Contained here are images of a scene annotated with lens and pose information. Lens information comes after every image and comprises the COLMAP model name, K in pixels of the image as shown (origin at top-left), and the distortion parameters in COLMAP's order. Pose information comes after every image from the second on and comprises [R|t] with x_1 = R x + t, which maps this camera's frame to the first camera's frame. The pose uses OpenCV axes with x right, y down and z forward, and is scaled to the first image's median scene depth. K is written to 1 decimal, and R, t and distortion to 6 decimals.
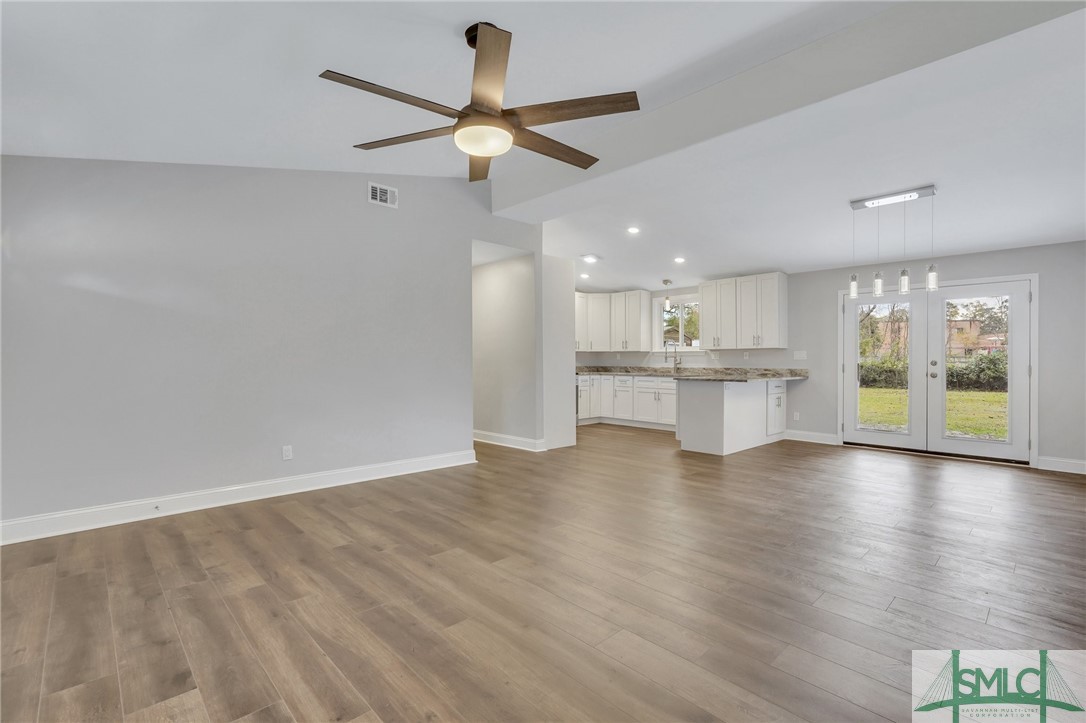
lens RADIAL K [[487.8, 0, 539.8], [0, 487.8, 361.1], [0, 0, 1]] dist [-0.011041, 0.001937]
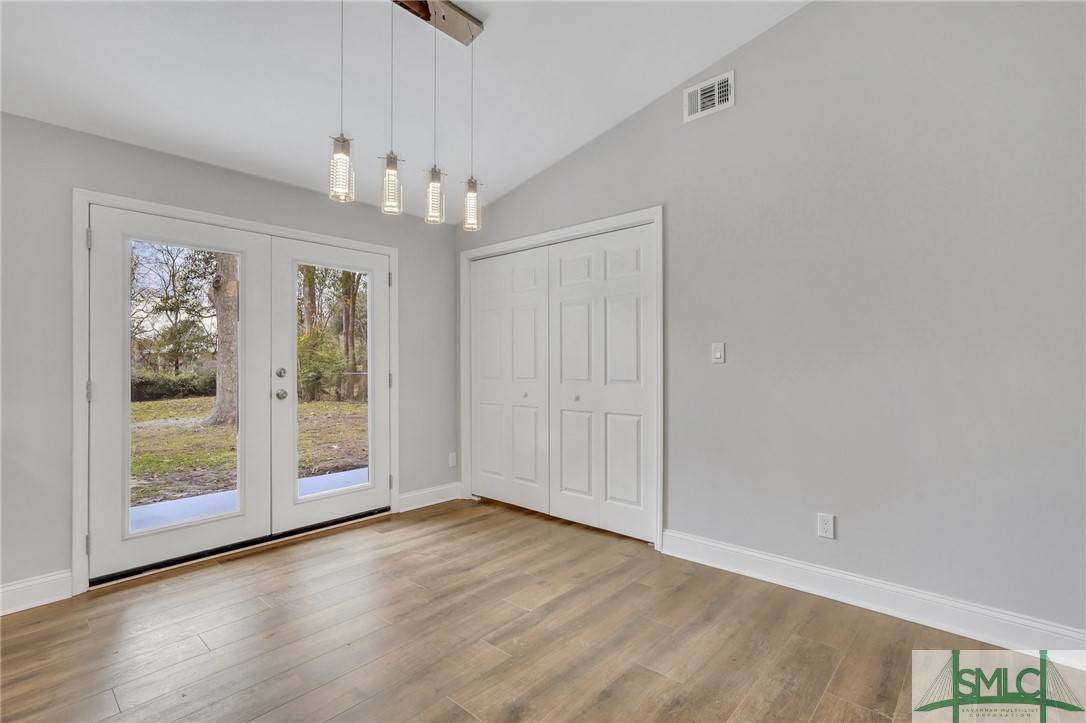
lens RADIAL K [[487.8, 0, 531.4], [0, 487.8, 362.2], [0, 0, 1]] dist [-0.011041, 0.001937]
pose [[-0.059225, 0.002013, 0.998243, 0.214139], [0.014636, 0.999892, -0.001148, -0.002992], [-0.998137, 0.014542, -0.059248, 0.661228]]
